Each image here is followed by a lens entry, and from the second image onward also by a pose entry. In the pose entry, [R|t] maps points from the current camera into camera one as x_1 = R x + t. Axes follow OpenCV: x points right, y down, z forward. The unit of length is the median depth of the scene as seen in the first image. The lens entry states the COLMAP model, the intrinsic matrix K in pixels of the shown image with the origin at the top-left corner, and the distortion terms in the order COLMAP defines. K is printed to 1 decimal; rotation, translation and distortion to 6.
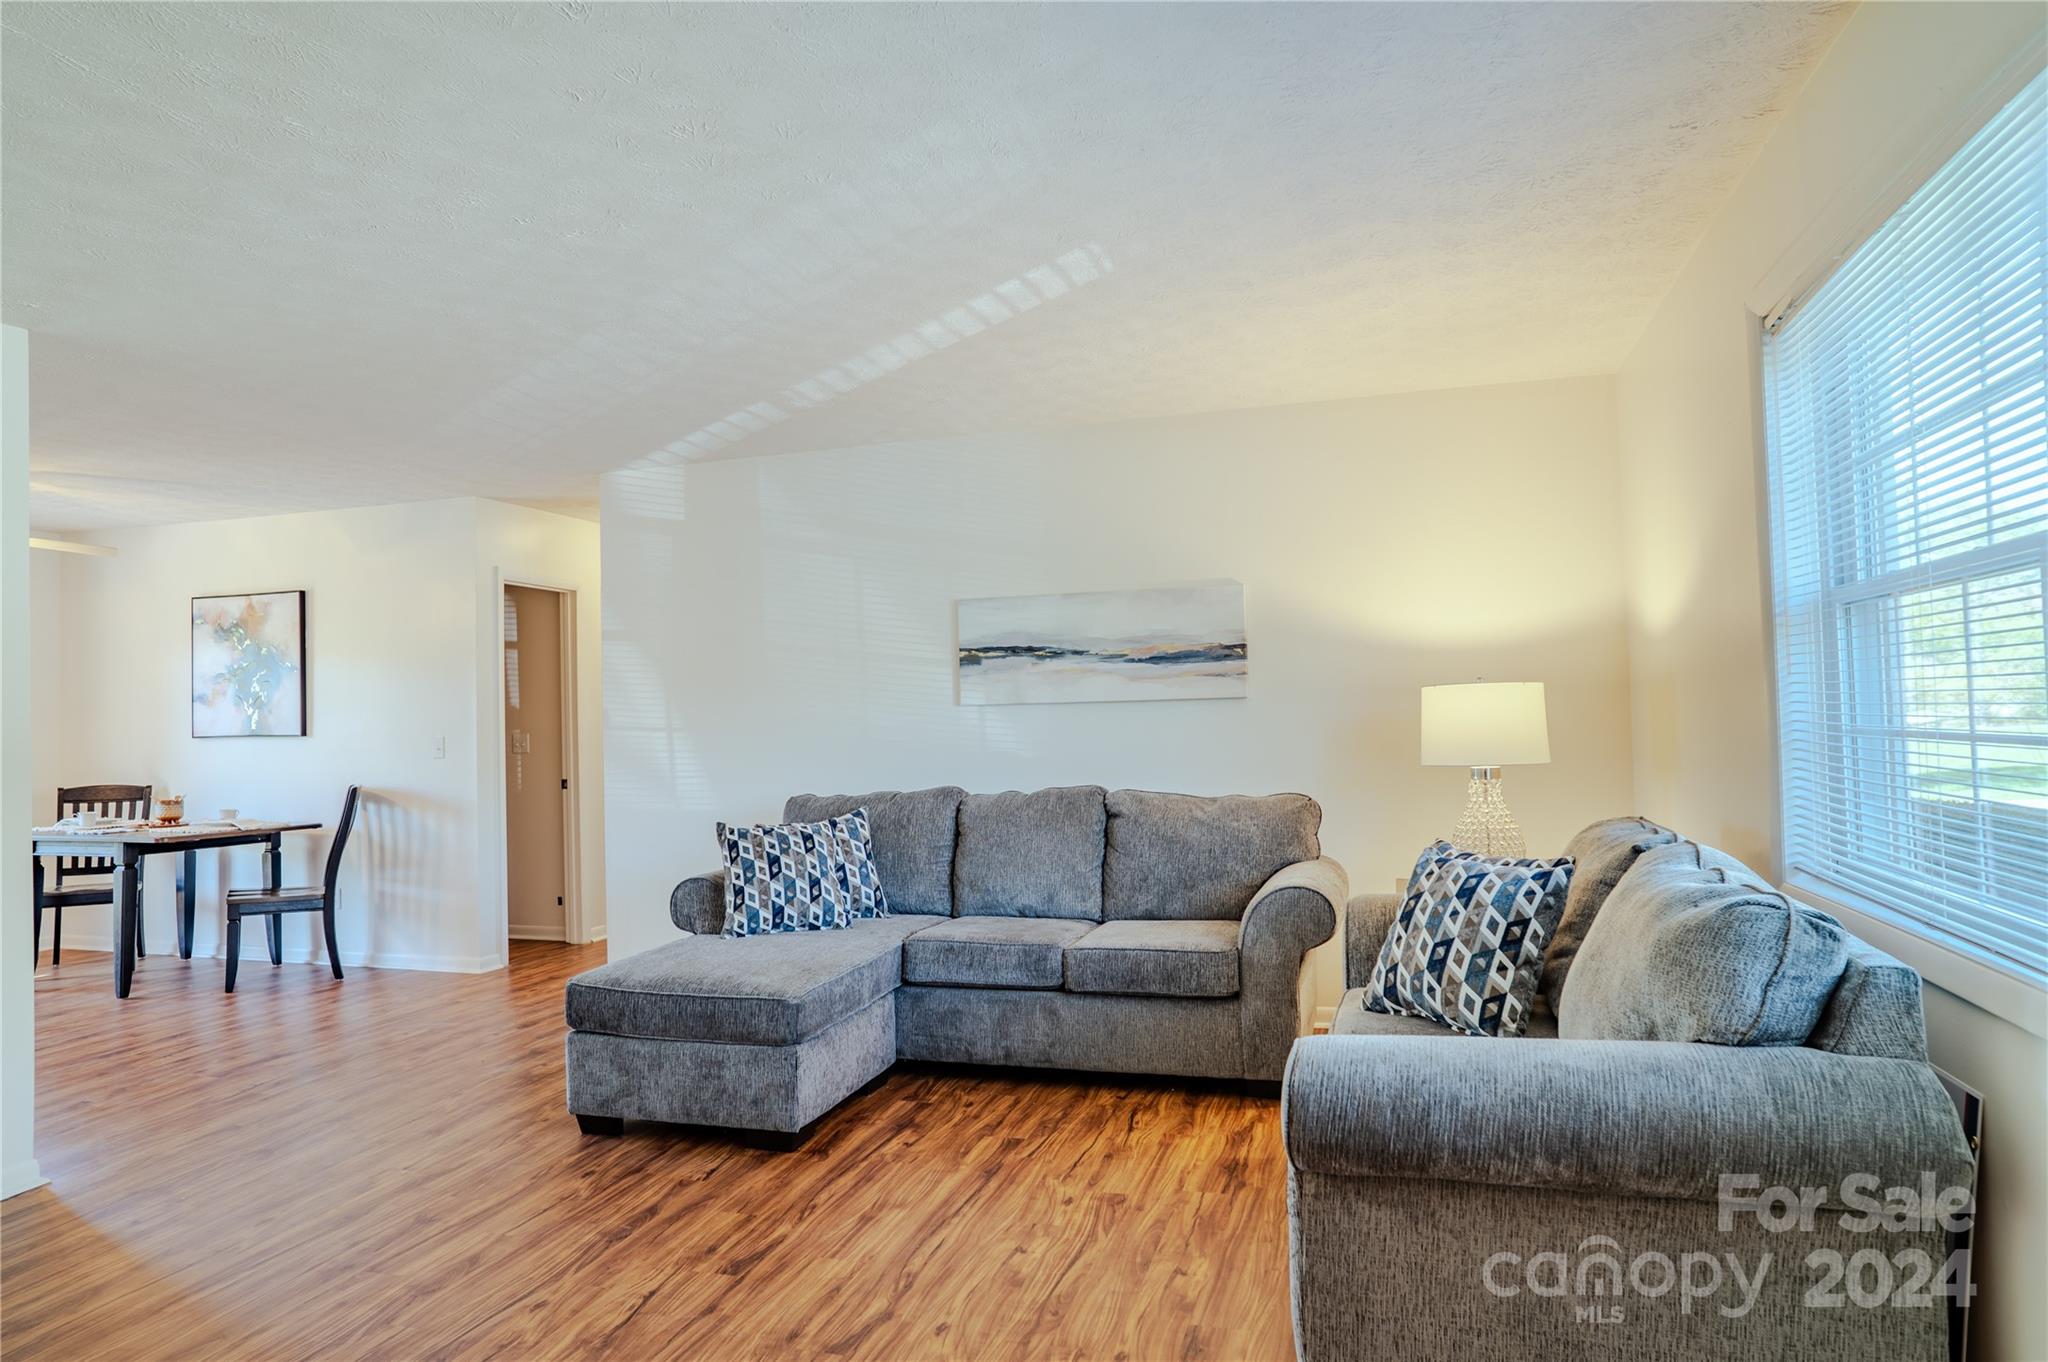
lens RADIAL K [[1237.7, 0, 1023.2], [0, 1237.7, 683.0], [0, 0, 1]] dist [-0.066866, 0.047432]
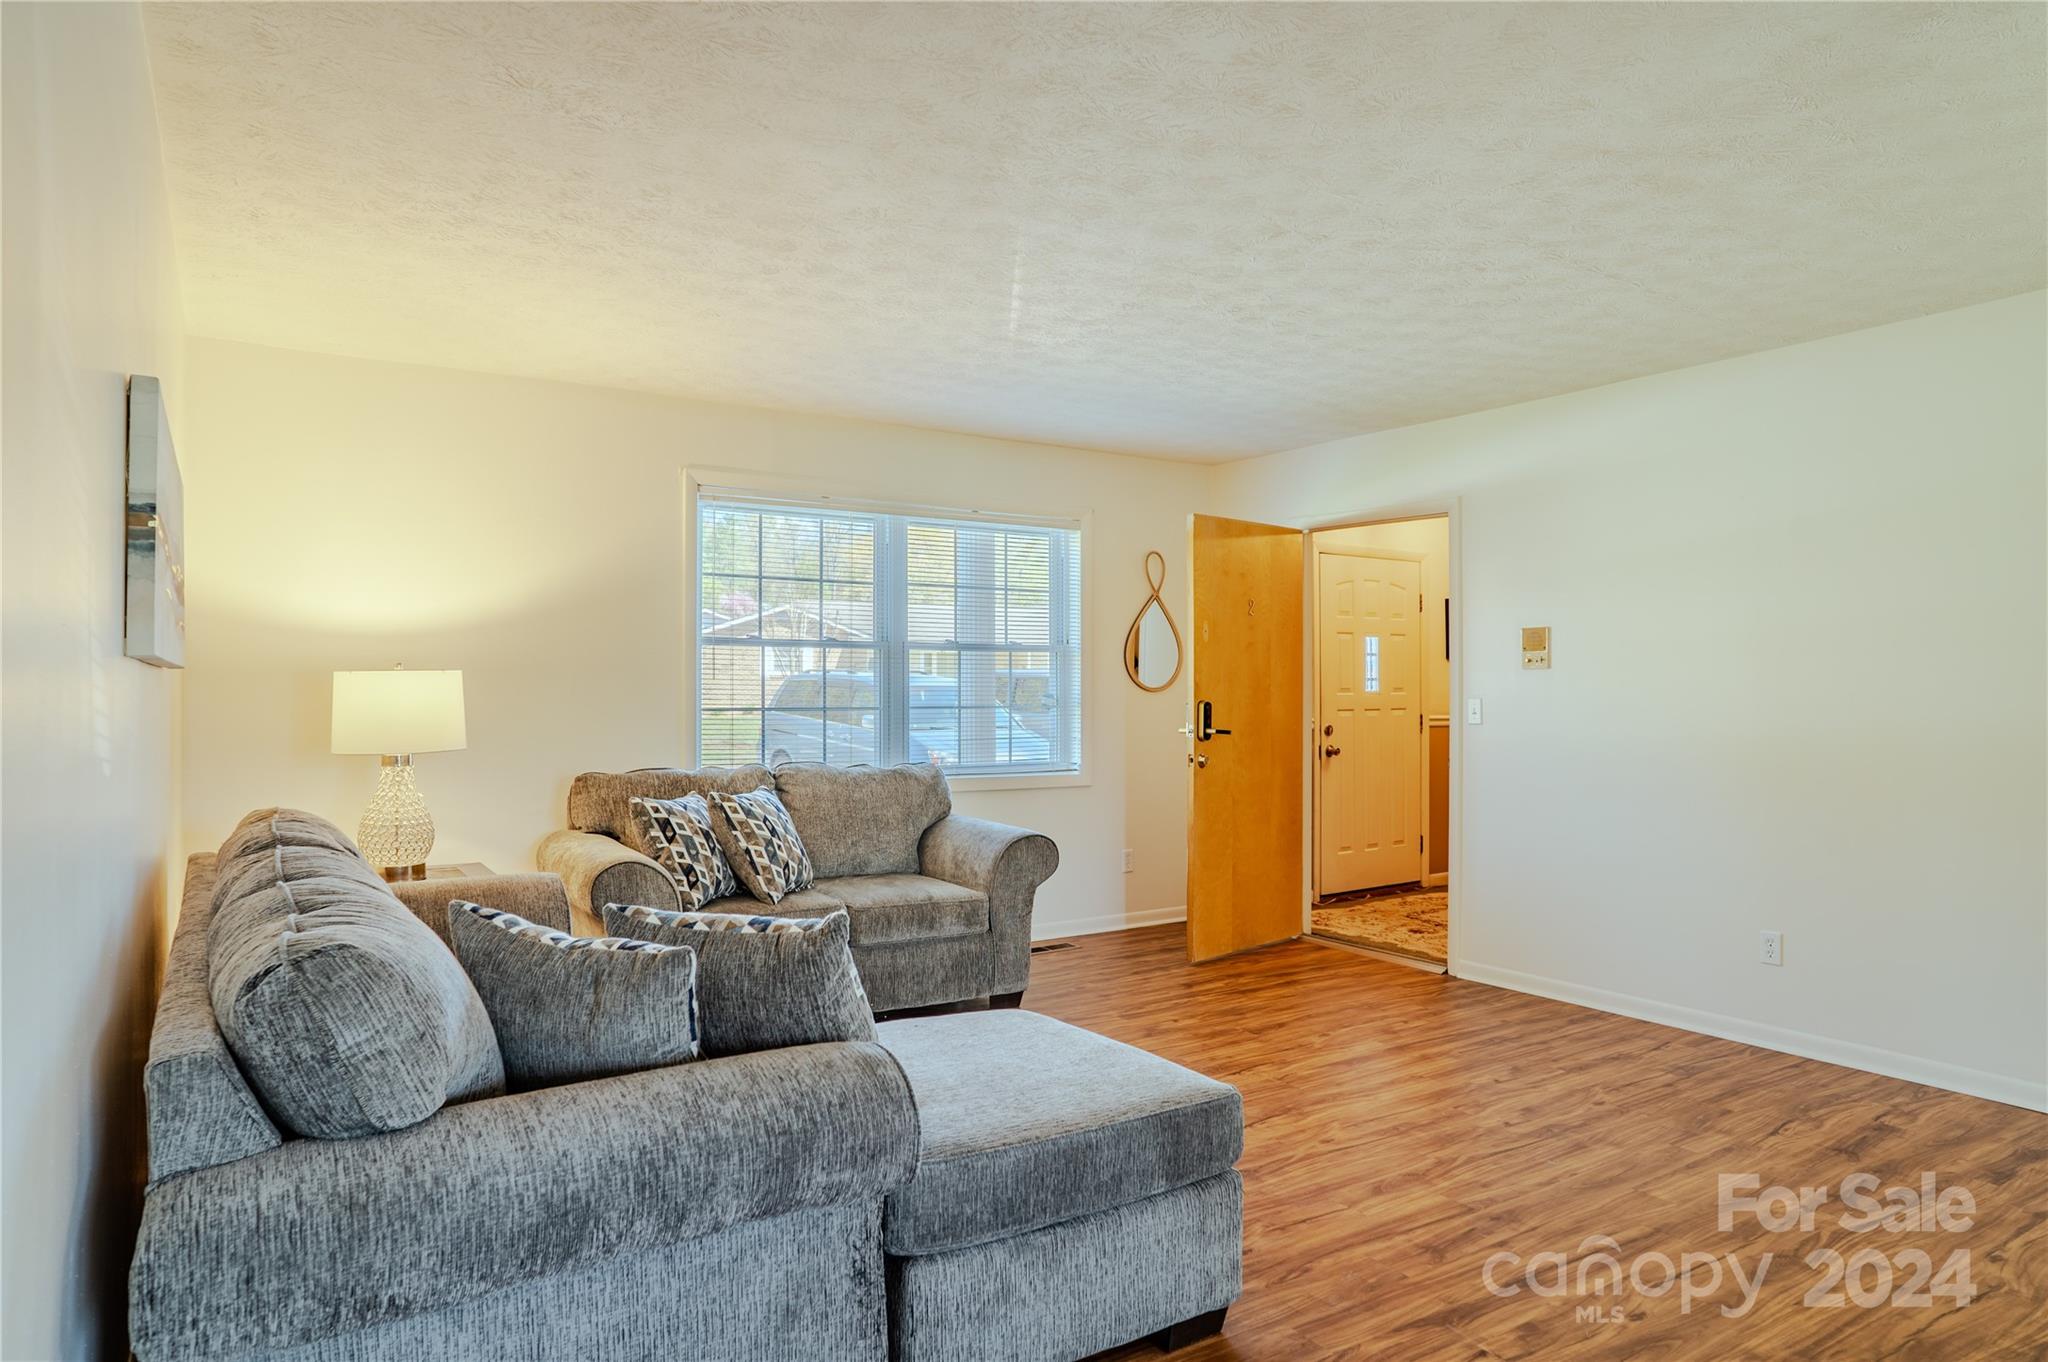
lens RADIAL K [[1237.7, 0, 1020.0], [0, 1237.7, 687.6], [0, 0, 1]] dist [-0.066866, 0.047432]
pose [[-0.775024, 0.030374, 0.631201, -0.830451], [-0.001386, 0.998760, -0.049763, 0.085403], [-0.631930, -0.039442, -0.774021, 1.888328]]
